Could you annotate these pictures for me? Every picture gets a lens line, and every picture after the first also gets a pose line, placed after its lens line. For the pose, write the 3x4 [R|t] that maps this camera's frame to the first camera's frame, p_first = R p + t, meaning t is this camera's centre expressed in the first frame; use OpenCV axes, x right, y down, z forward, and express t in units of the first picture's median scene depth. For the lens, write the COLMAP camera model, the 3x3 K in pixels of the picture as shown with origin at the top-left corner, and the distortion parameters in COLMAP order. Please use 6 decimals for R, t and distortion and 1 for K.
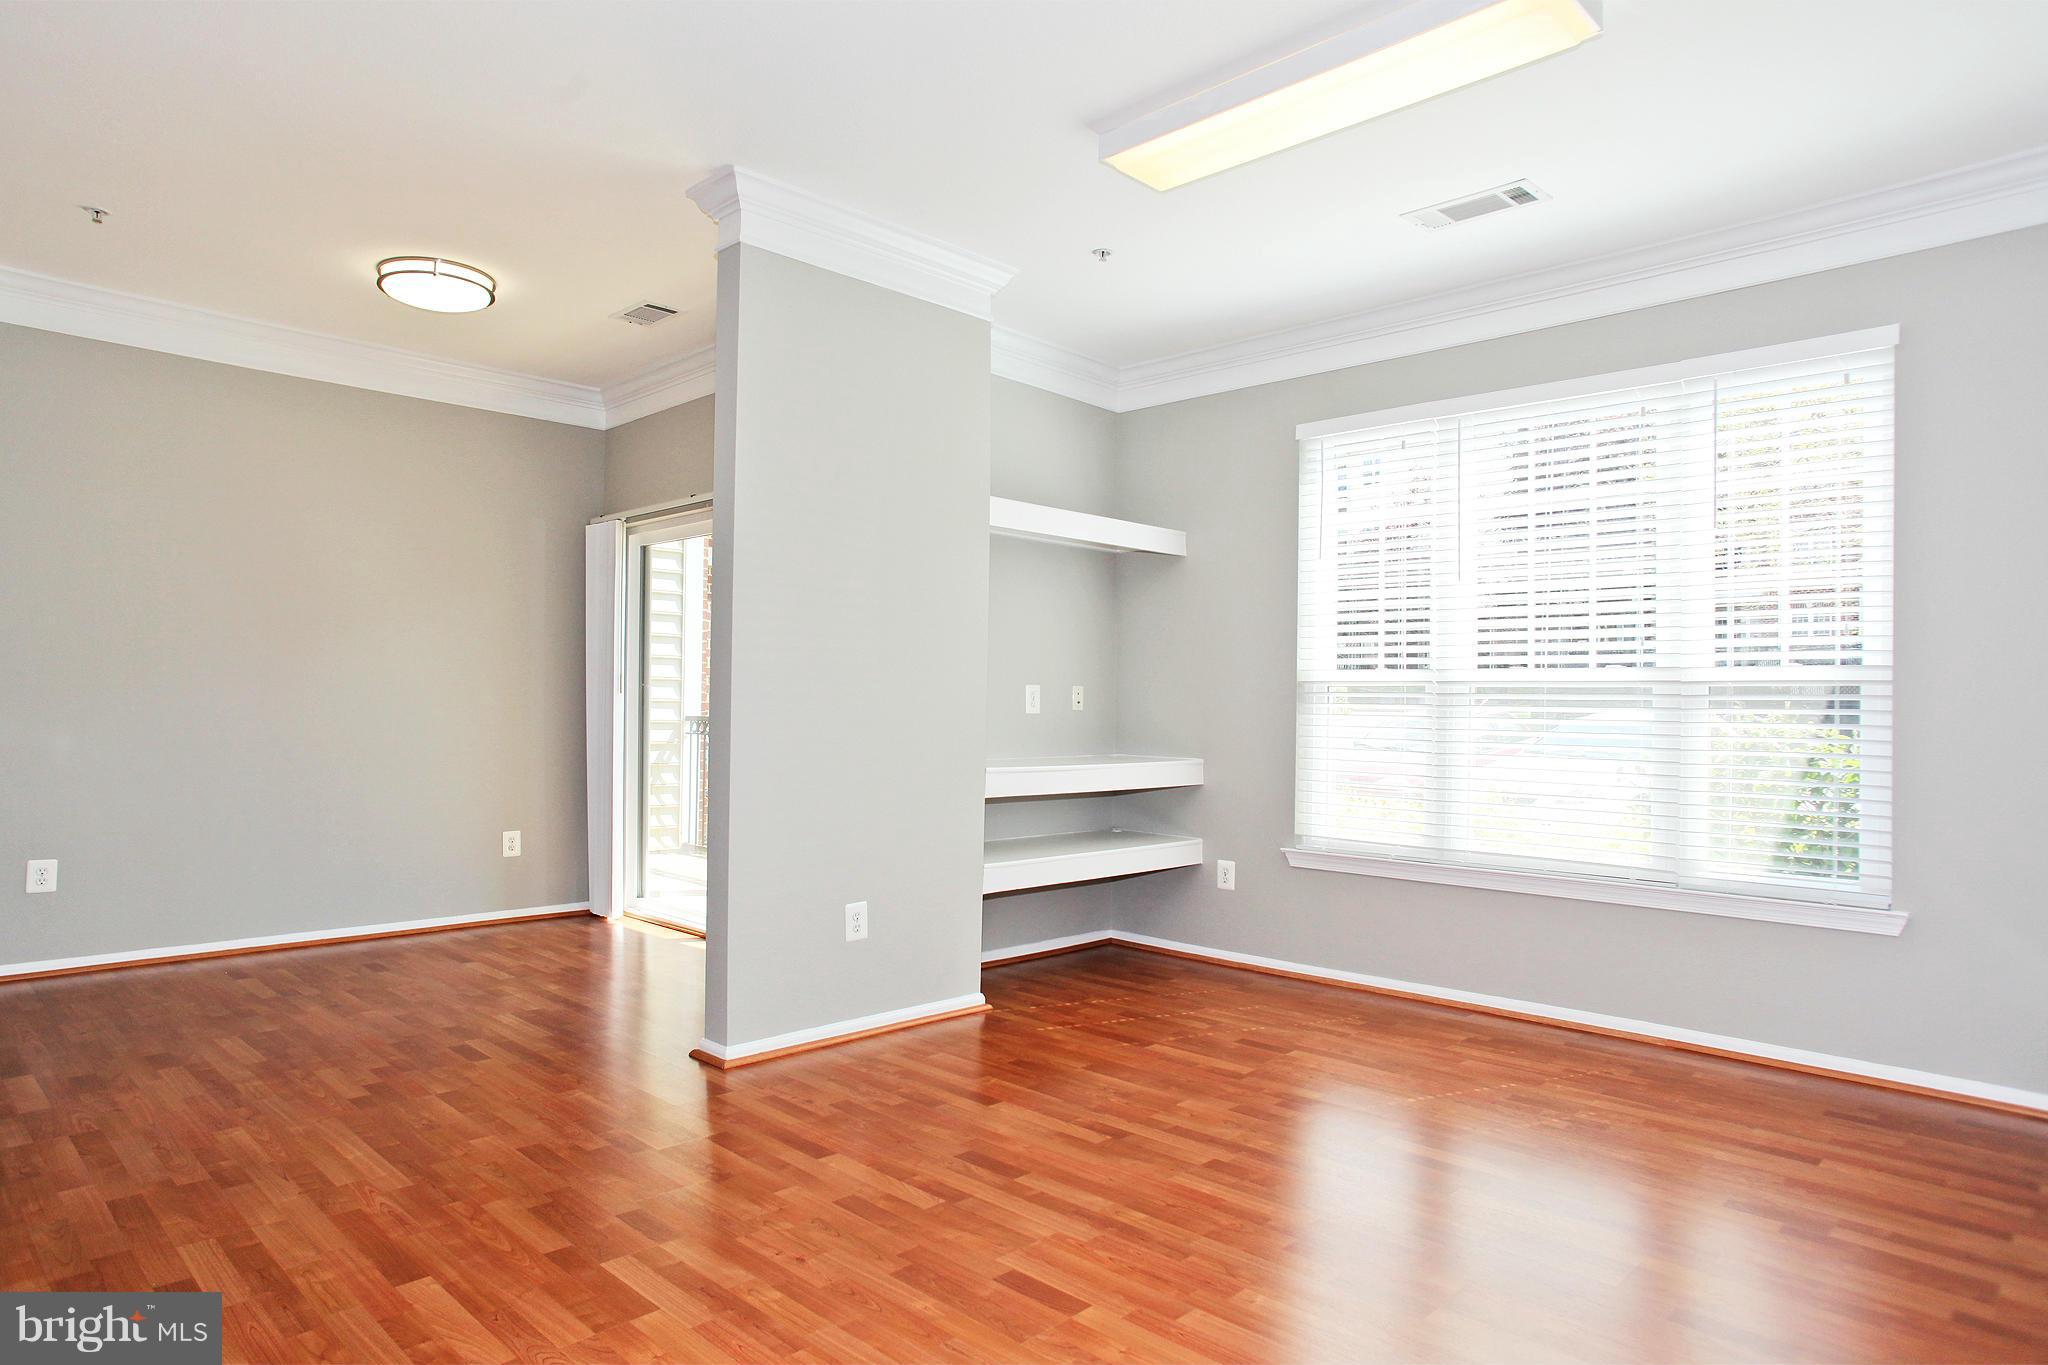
lens RADIAL K [[1255.6, 0, 990.0], [0, 1255.6, 690.2], [0, 0, 1]] dist [-0.022010, 0.000331]
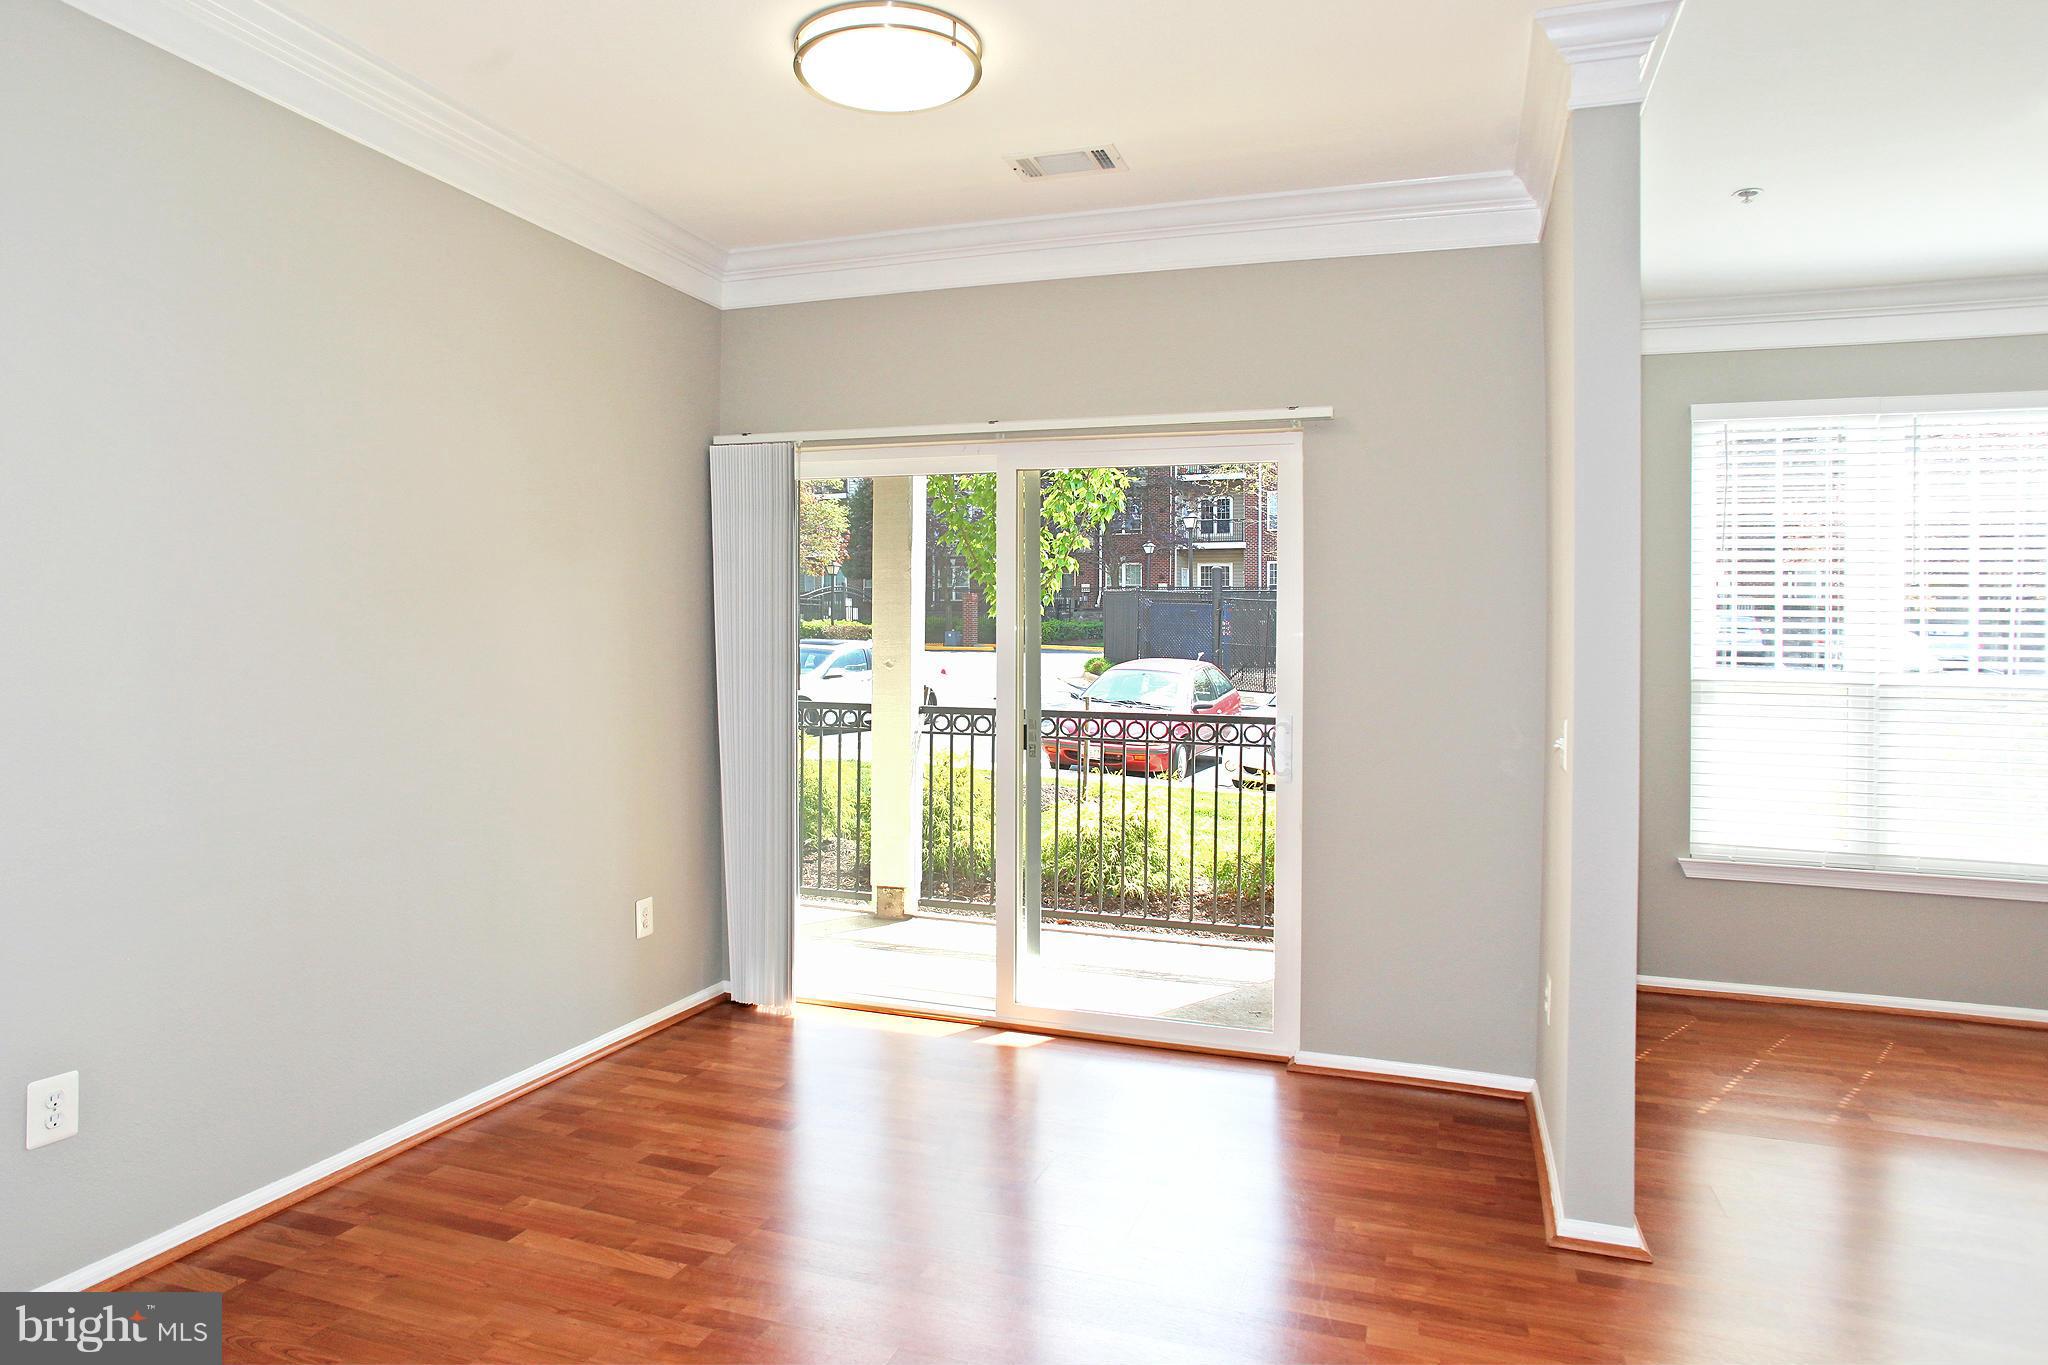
lens RADIAL K [[1247.7, 0, 1067.5], [0, 1247.7, 663.3], [0, 0, 1]] dist [-0.000061, -0.000517]
pose [[0.889311, 0.007495, 0.457241, -0.776361], [-0.010576, 0.999935, 0.004179, -0.023998], [-0.457180, -0.008553, 0.889333, 0.508777]]
